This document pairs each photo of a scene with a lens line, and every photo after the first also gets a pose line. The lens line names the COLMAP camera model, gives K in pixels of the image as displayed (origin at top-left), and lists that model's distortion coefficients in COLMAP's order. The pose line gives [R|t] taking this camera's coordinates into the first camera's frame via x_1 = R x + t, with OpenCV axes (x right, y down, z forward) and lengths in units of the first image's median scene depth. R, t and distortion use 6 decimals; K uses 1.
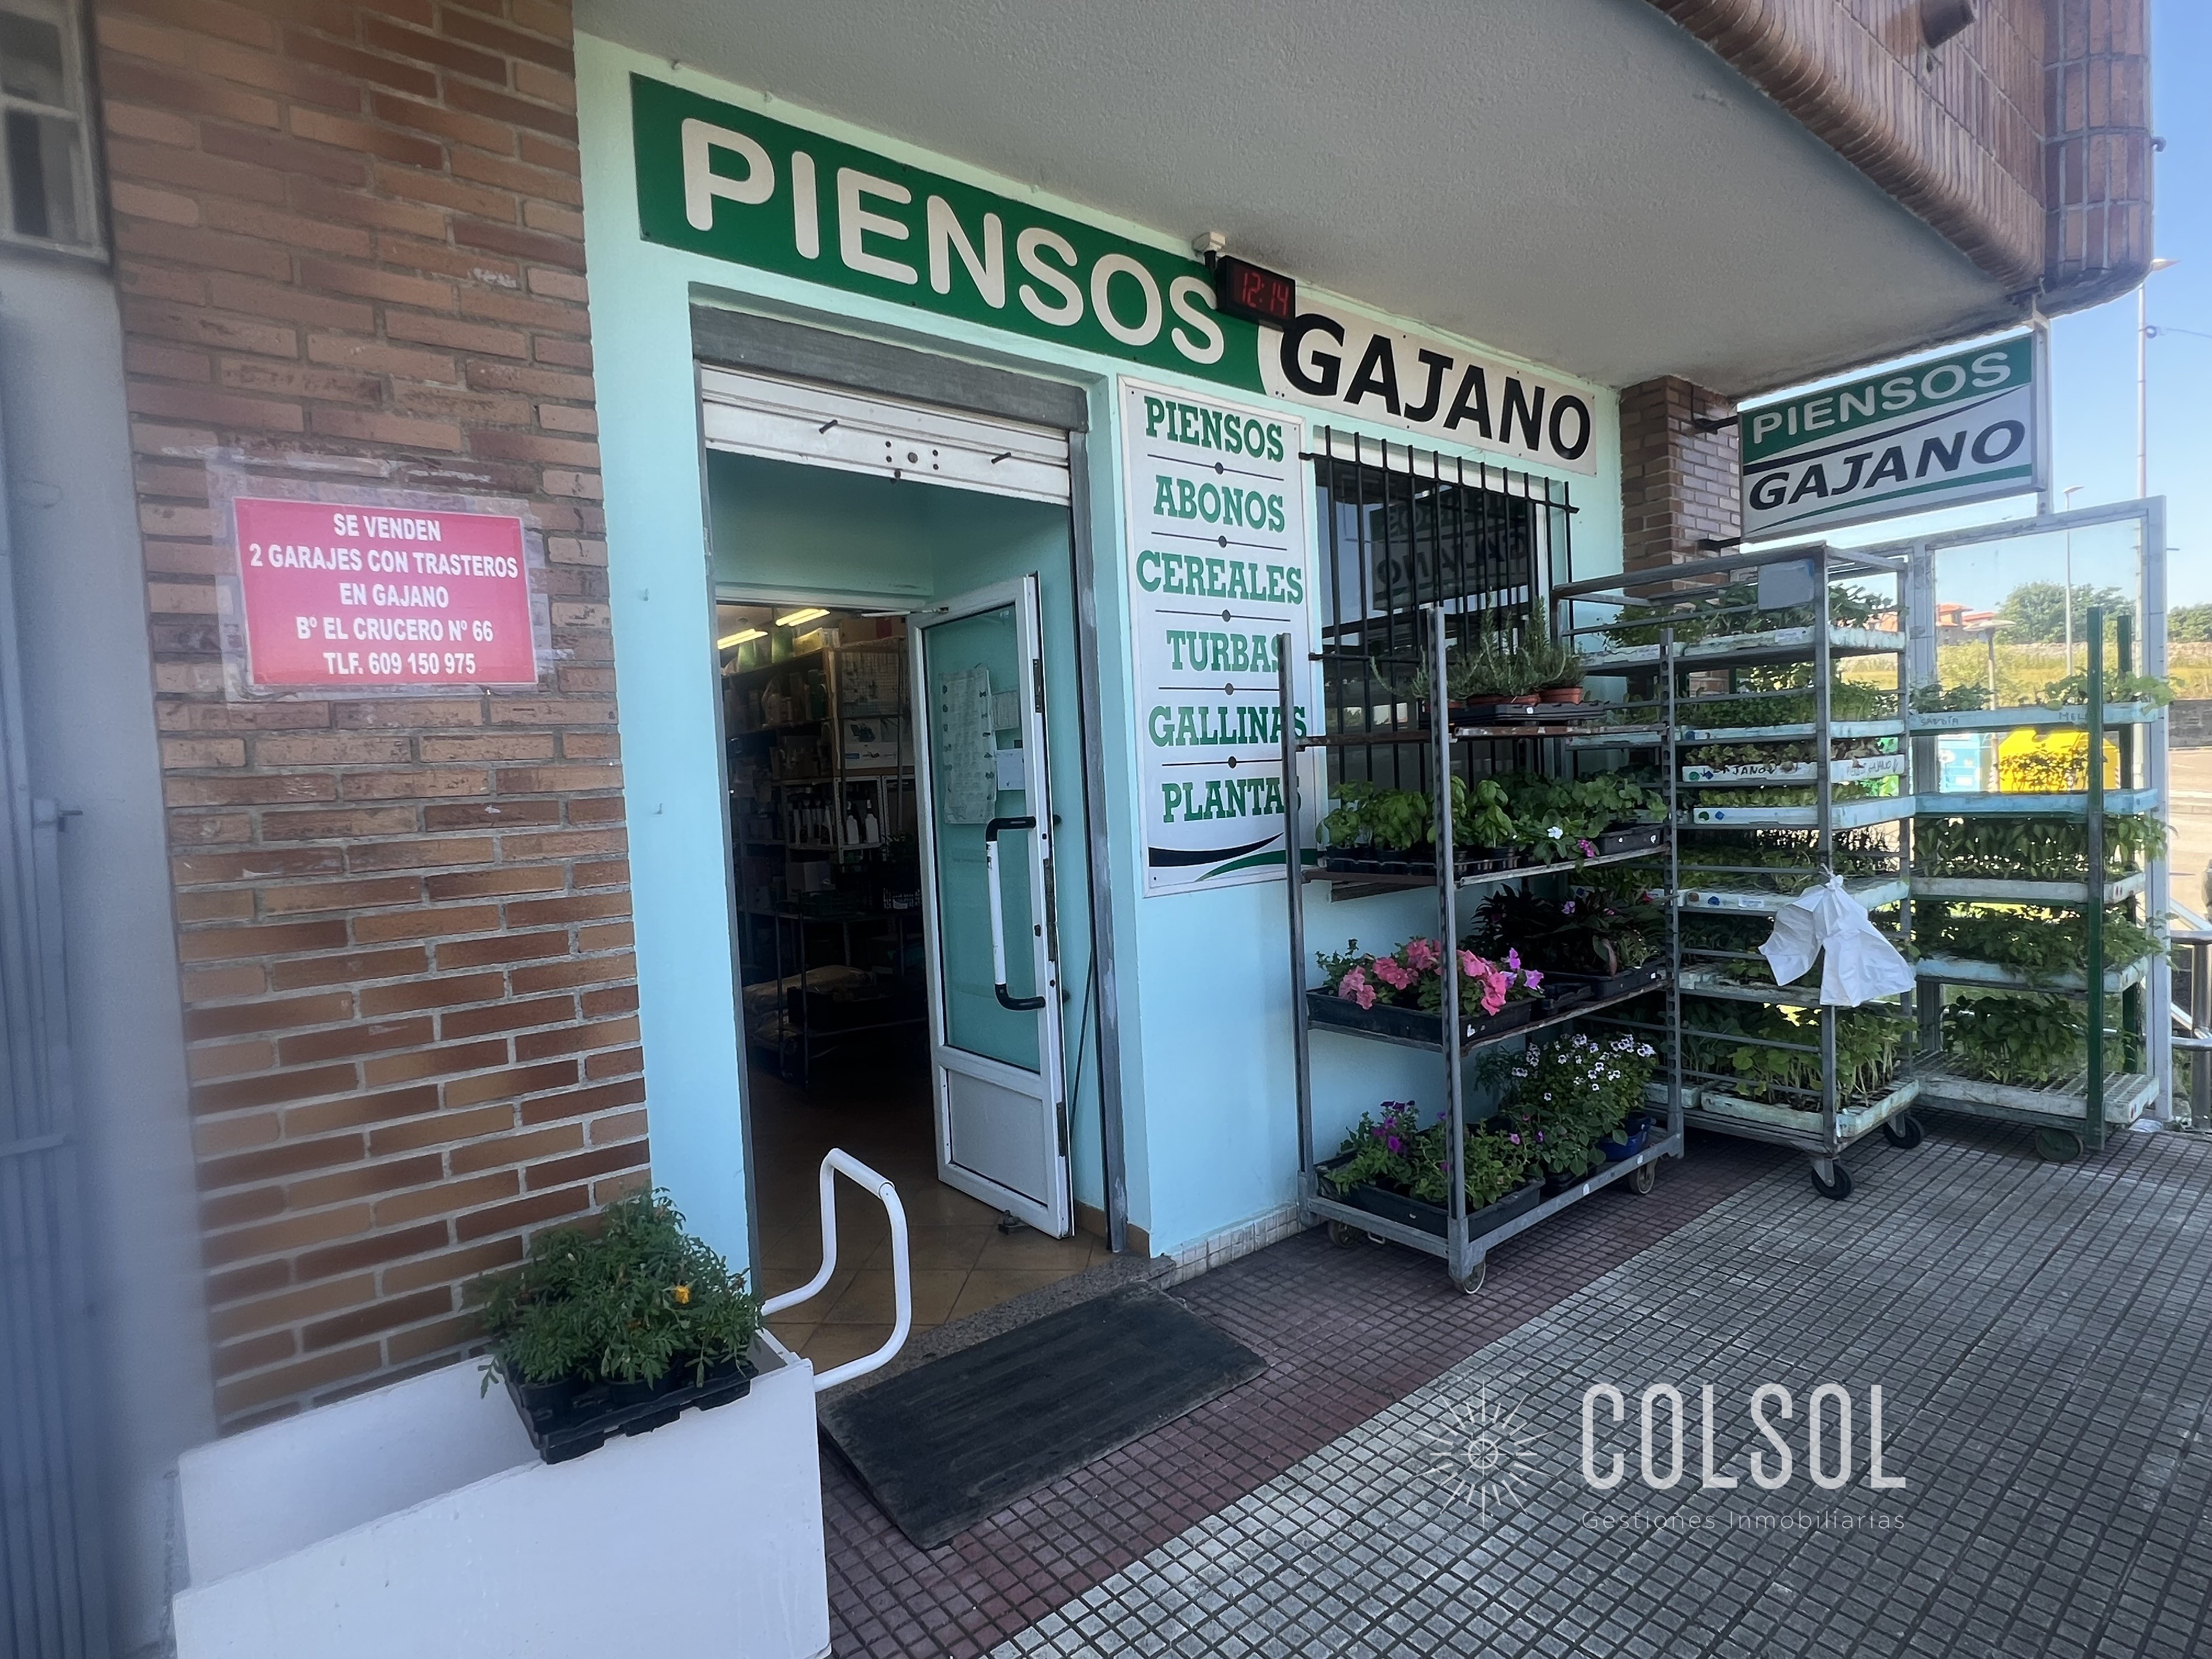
lens RADIAL K [[1134.8, 0, 1087.7], [0, 1134.8, 830.2], [0, 0, 1]] dist [-0.008359, 0.004095]
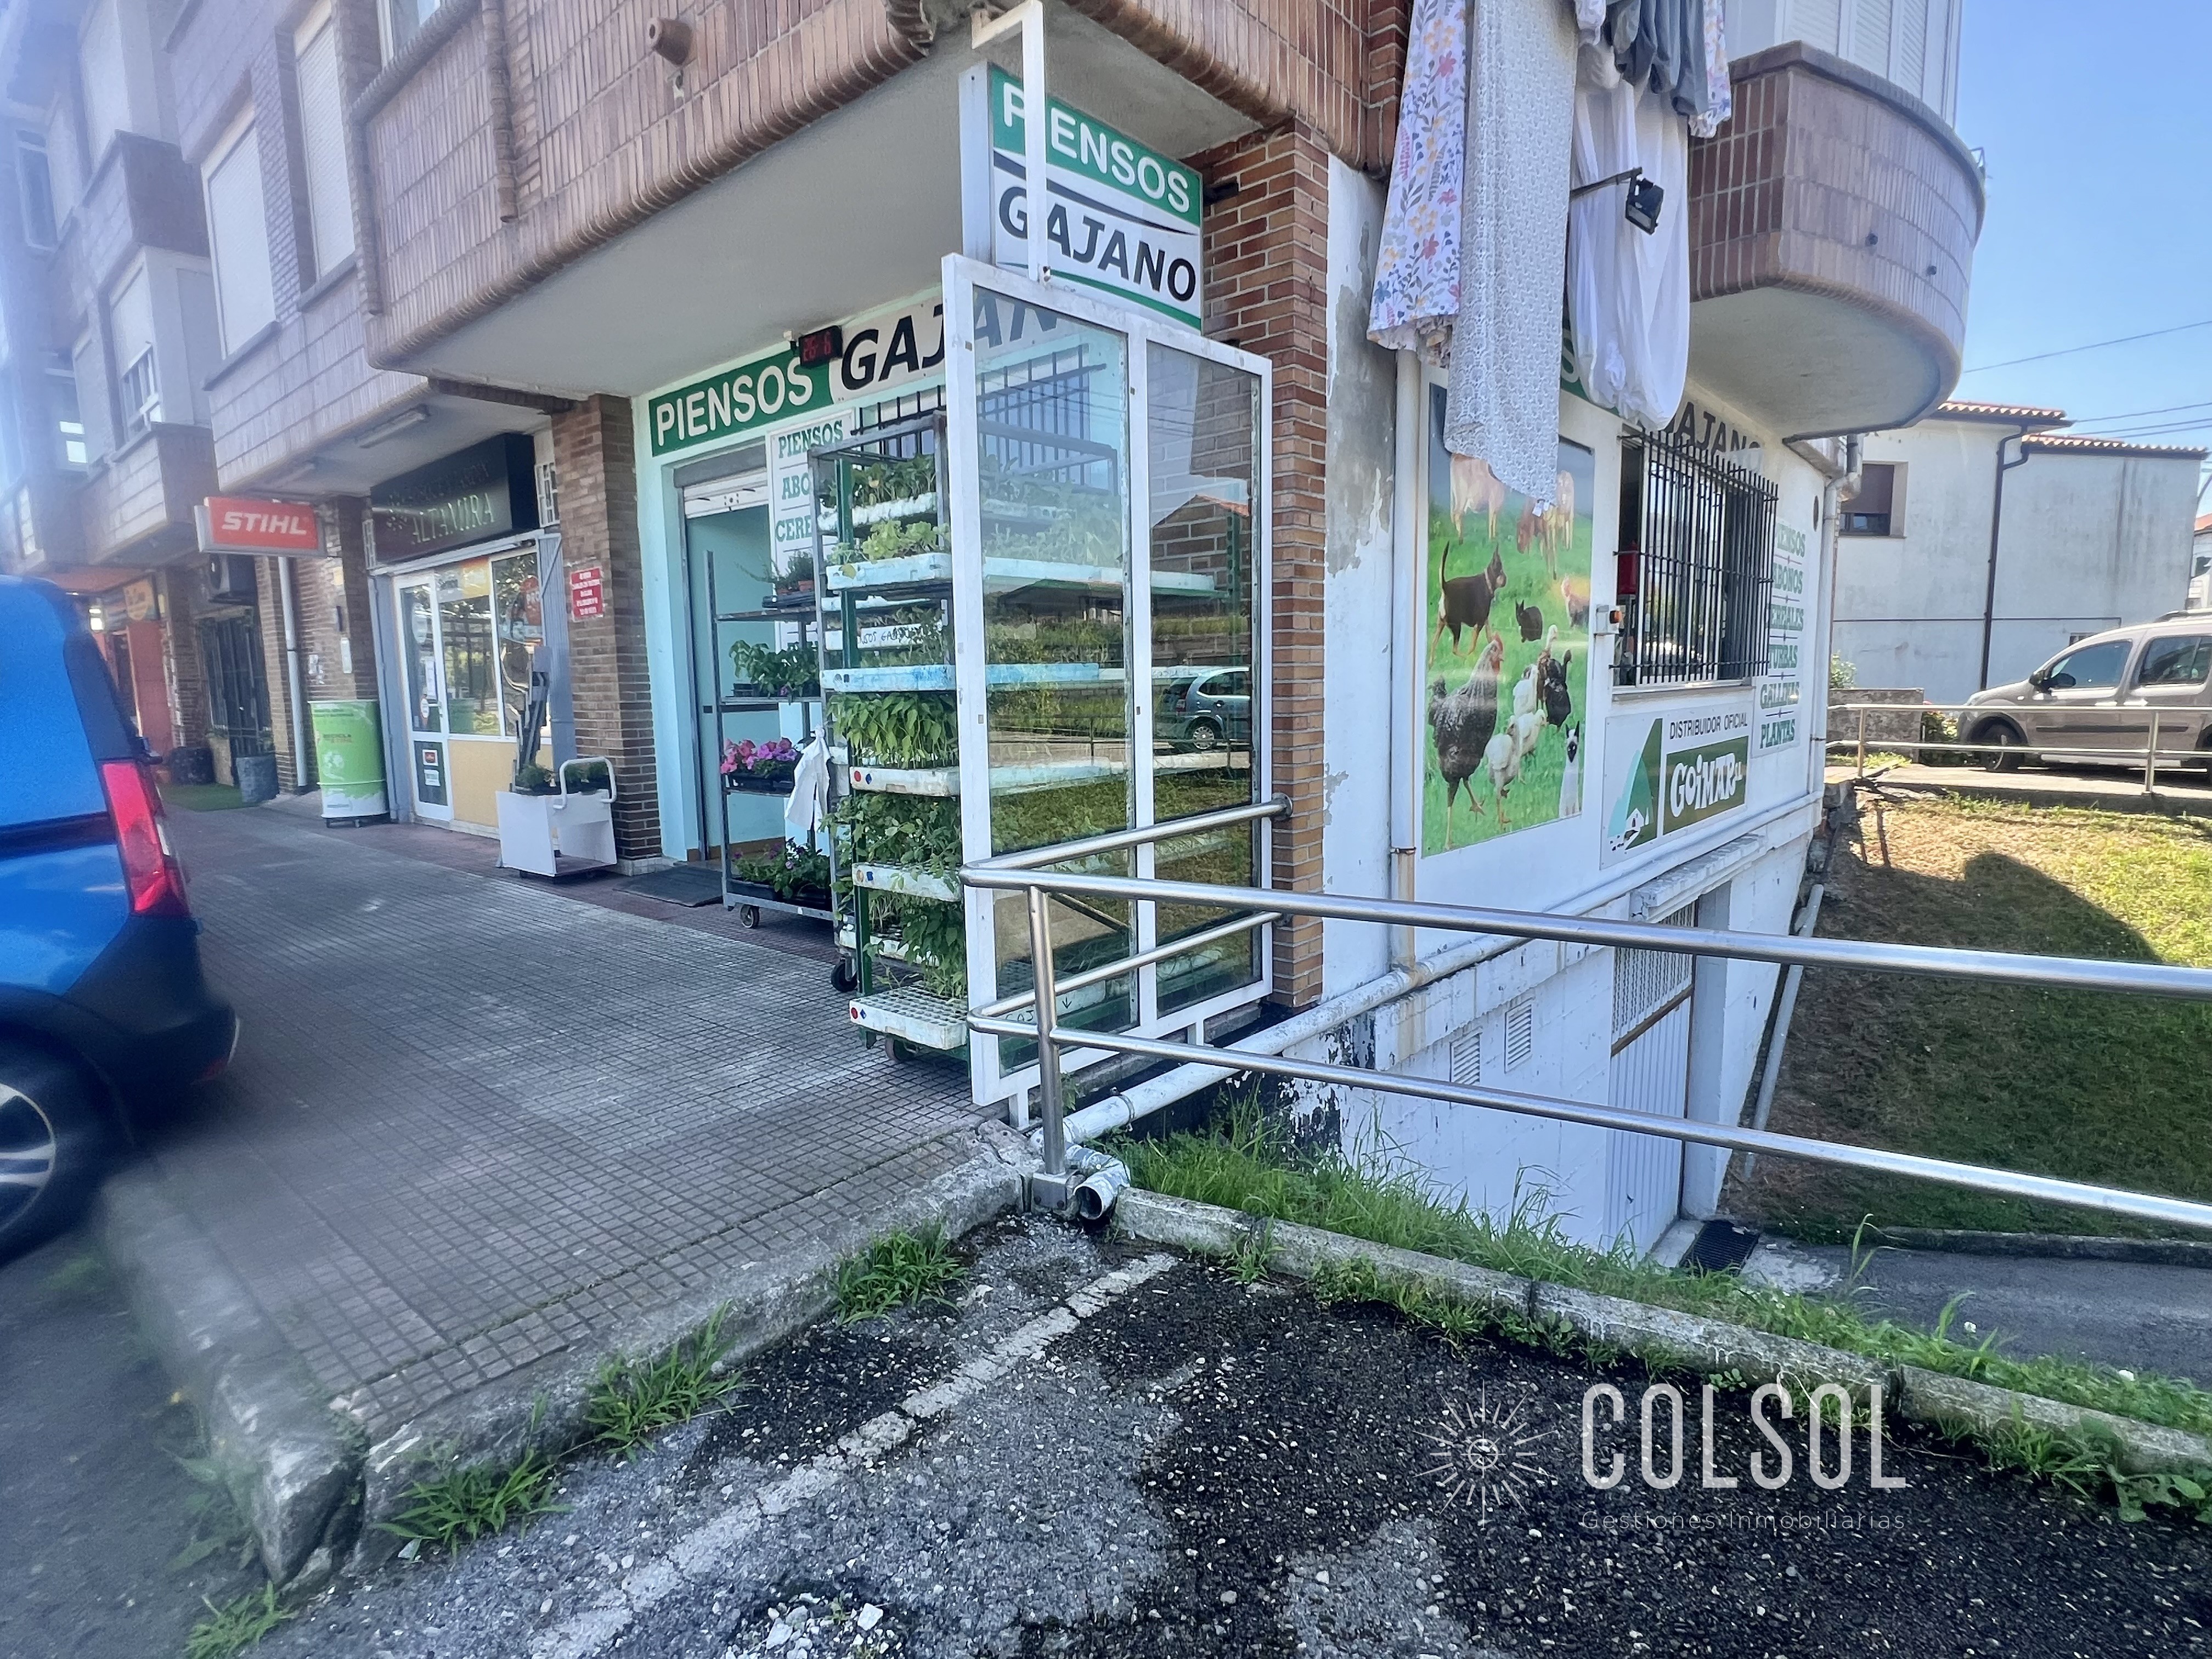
lens RADIAL K [[1134.8, 0, 1089.6], [0, 1134.8, 825.2], [0, 0, 1]] dist [-0.008359, 0.004095]
pose [[0.178975, 0.171210, -0.968842, 2.000475], [-0.030477, 0.985234, 0.168477, -0.072798], [0.983382, -0.000626, 0.181550, 1.108838]]
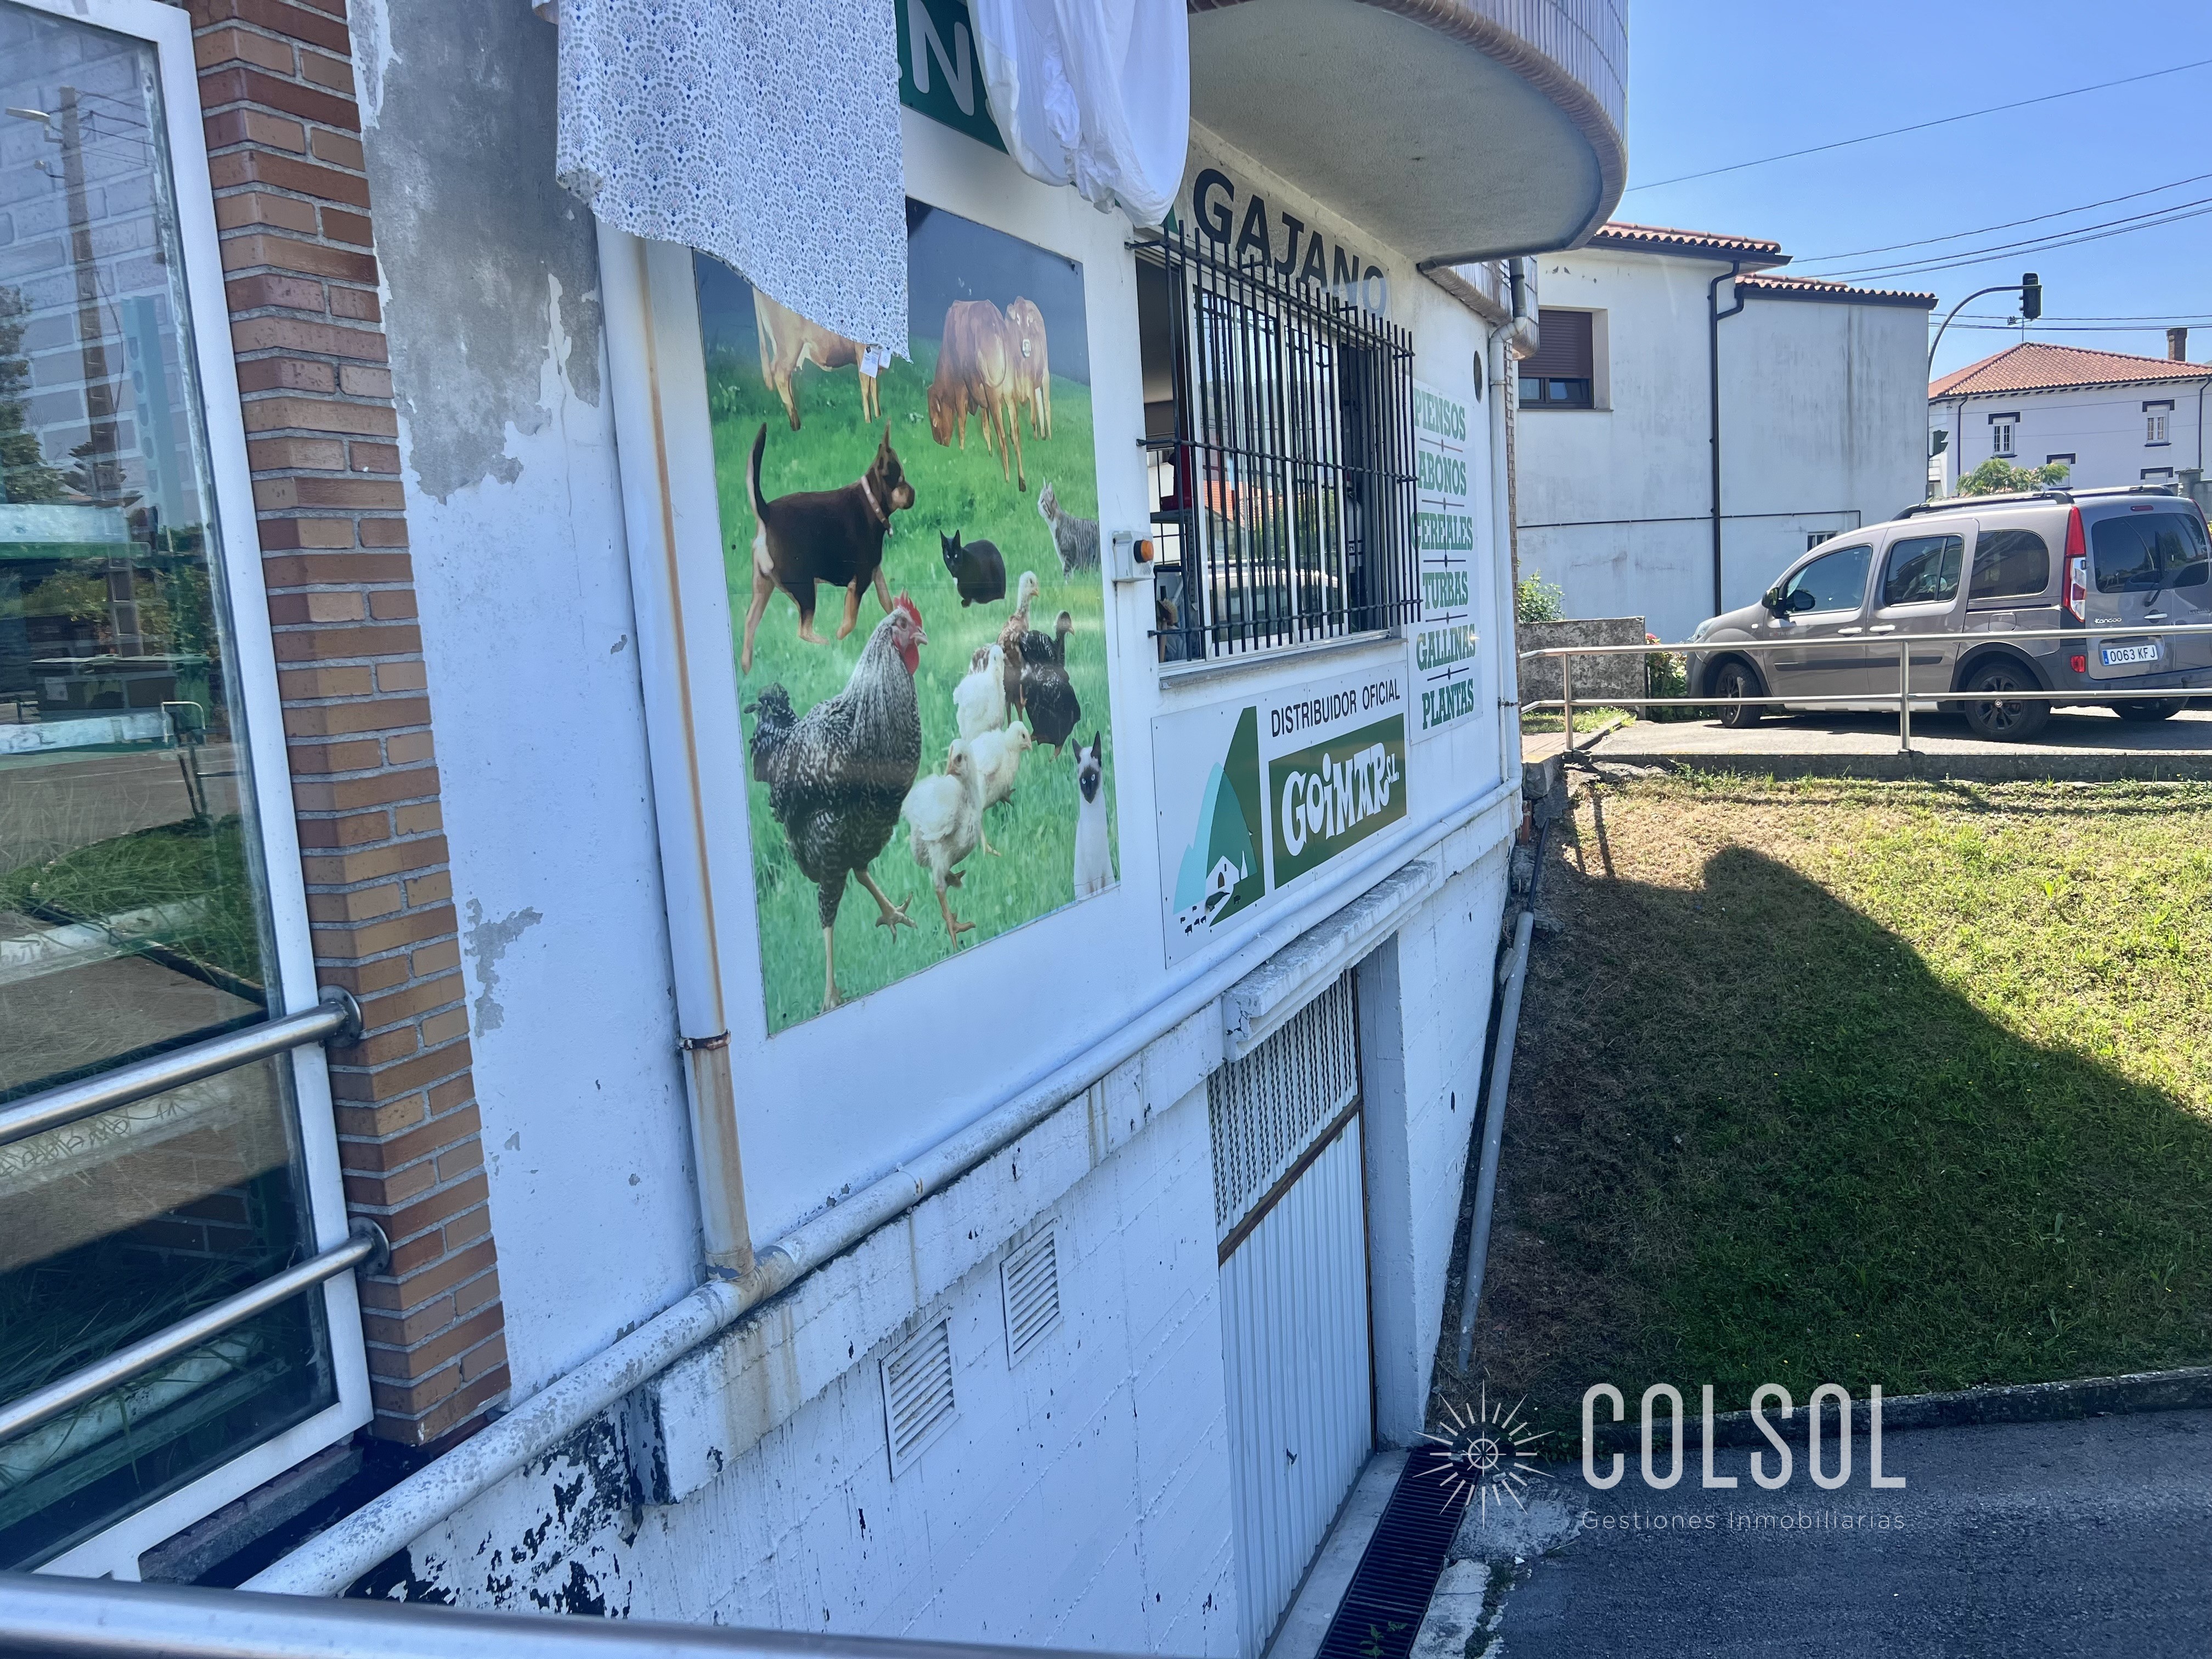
lens RADIAL K [[1668.3, 0, 1101.1], [0, 1668.3, 831.2], [0, 0, 1]] dist [0.042532, -0.038816]
pose [[0.472742, 0.137839, -0.870354, 1.729138], [0.002226, 0.987500, 0.157600, -0.108092], [0.881198, -0.076442, 0.466526, 1.474341]]
